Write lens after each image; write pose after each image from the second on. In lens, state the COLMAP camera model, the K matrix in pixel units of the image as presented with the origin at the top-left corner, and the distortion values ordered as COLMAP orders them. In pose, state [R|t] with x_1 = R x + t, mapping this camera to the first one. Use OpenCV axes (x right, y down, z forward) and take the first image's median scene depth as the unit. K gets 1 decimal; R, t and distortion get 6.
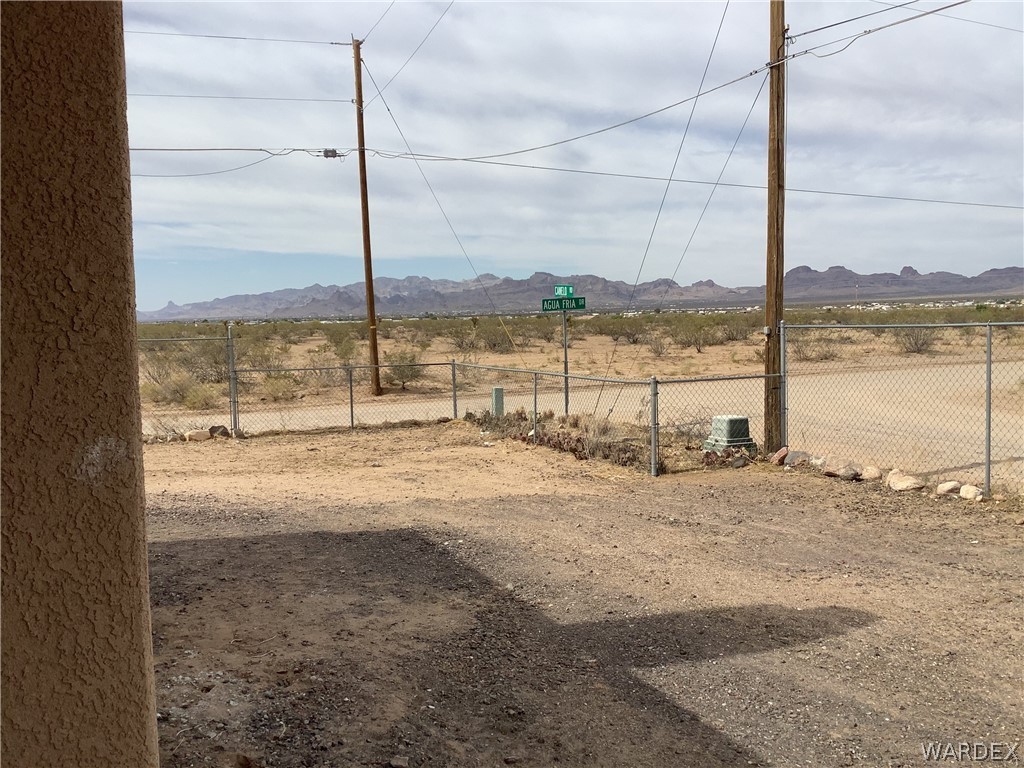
lens RADIAL K [[928.7, 0, 512.5], [0, 928.7, 383.9], [0, 0, 1]] dist [0.008432, 0.000000]
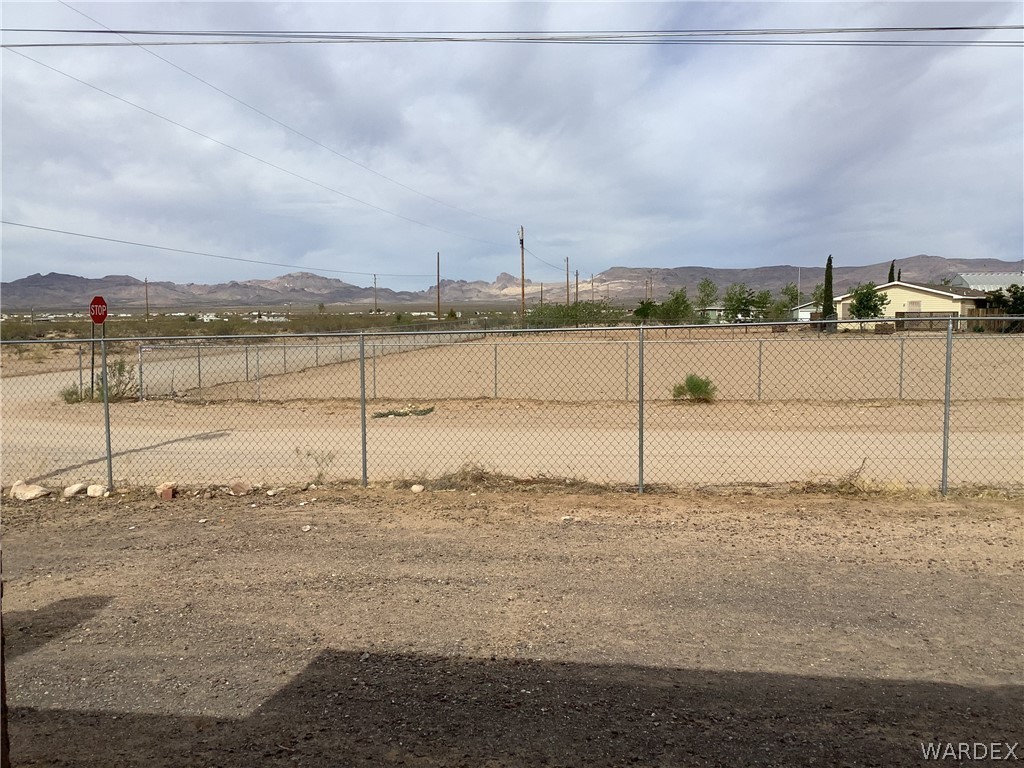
lens RADIAL K [[928.7, 0, 512.2], [0, 928.7, 384.2], [0, 0, 1]] dist [0.008432, 0.000000]
pose [[0.553860, -0.050339, 0.831087, -0.267929], [0.063141, 0.997836, 0.018360, 0.003546], [-0.830212, 0.042307, 0.555840, -0.042918]]
